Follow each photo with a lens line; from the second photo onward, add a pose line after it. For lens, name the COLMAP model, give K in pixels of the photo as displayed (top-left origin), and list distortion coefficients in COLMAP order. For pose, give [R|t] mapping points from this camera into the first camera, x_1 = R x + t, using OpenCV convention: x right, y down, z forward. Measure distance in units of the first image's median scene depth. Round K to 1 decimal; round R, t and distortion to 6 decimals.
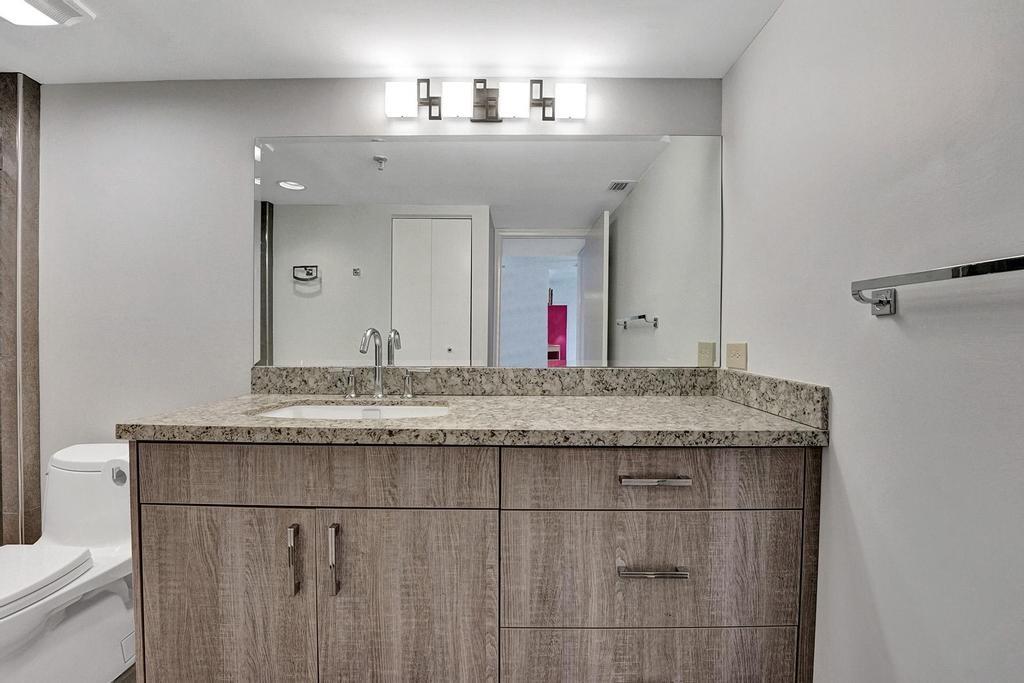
lens RADIAL K [[434.2, 0, 521.9], [0, 434.2, 338.6], [0, 0, 1]] dist [0.000789, 0.000099]
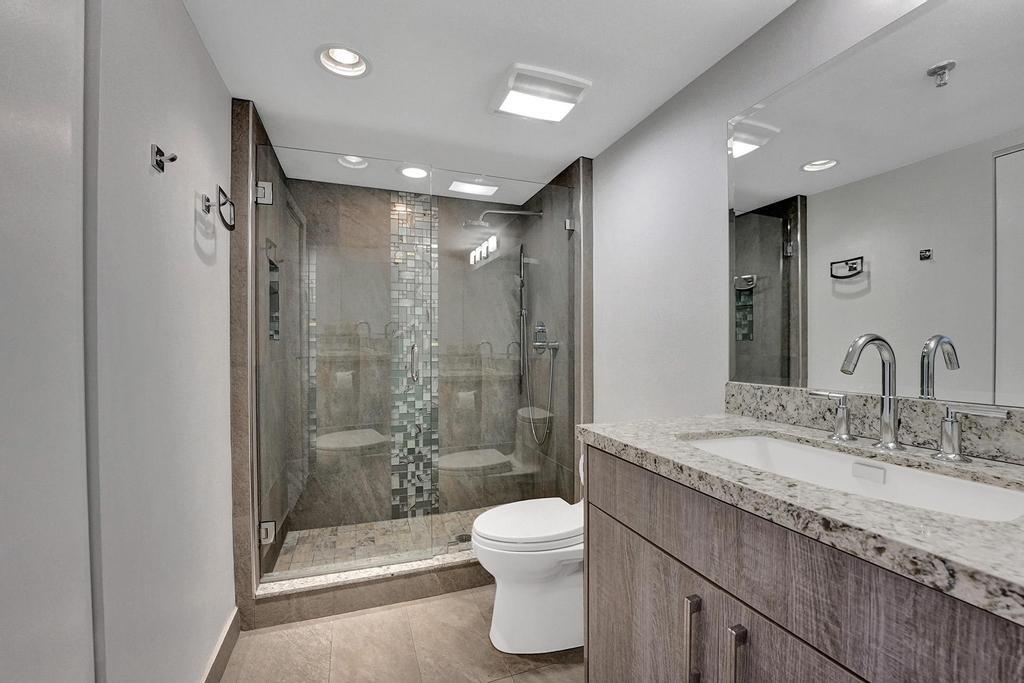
lens RADIAL K [[442.8, 0, 465.7], [0, 442.8, 350.6], [0, 0, 1]] dist [-0.022402, 0.000545]
pose [[0.350879, 0.004418, -0.936411, 0.045937], [-0.002708, 0.999989, 0.003704, -0.001952], [0.936417, 0.001236, 0.350887, 0.342802]]
